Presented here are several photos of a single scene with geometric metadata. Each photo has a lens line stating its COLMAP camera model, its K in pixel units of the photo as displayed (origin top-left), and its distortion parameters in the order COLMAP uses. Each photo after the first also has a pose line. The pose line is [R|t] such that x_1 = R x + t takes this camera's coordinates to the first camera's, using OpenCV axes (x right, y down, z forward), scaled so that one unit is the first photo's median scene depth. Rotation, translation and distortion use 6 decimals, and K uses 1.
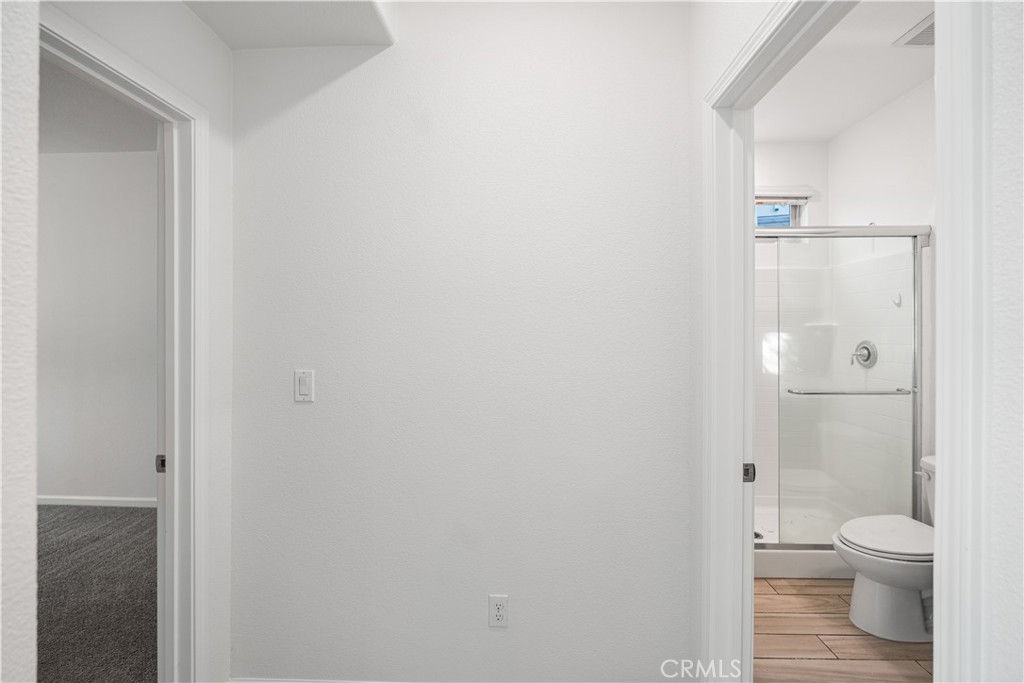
lens RADIAL K [[450.2, 0, 510.5], [0, 450.2, 340.4], [0, 0, 1]] dist [-0.003910, 0.001703]
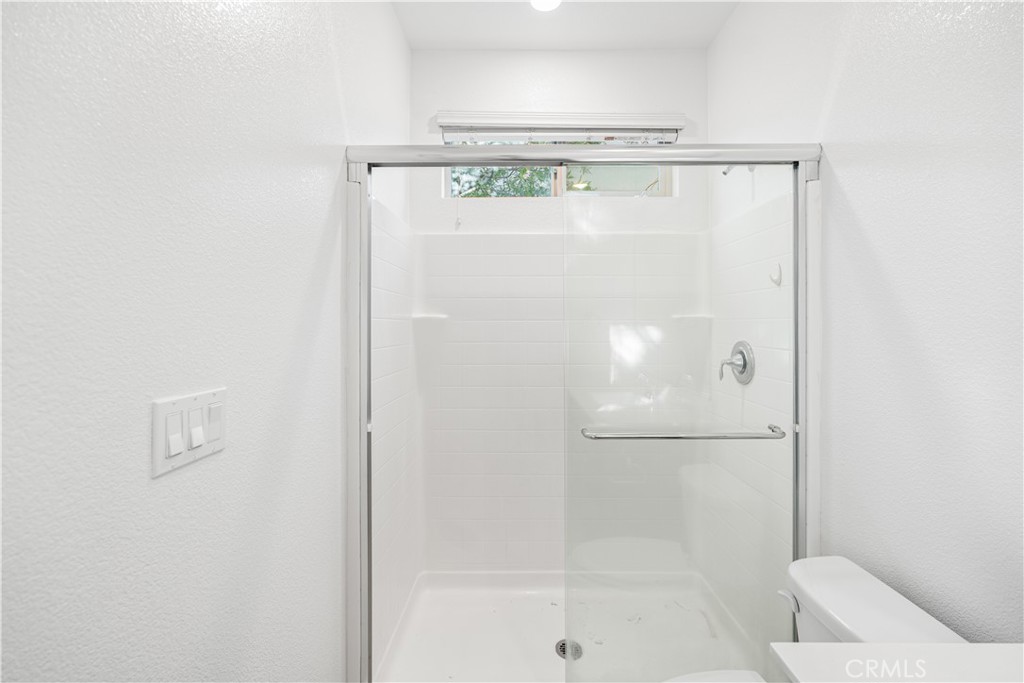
lens RADIAL K [[450.2, 0, 516.9], [0, 450.2, 337.4], [0, 0, 1]] dist [-0.003910, 0.001703]
pose [[0.999464, -0.005051, 0.032357, 0.456155], [0.004886, 0.999975, 0.005184, -0.010238], [-0.032382, -0.005023, 0.999463, 0.377908]]
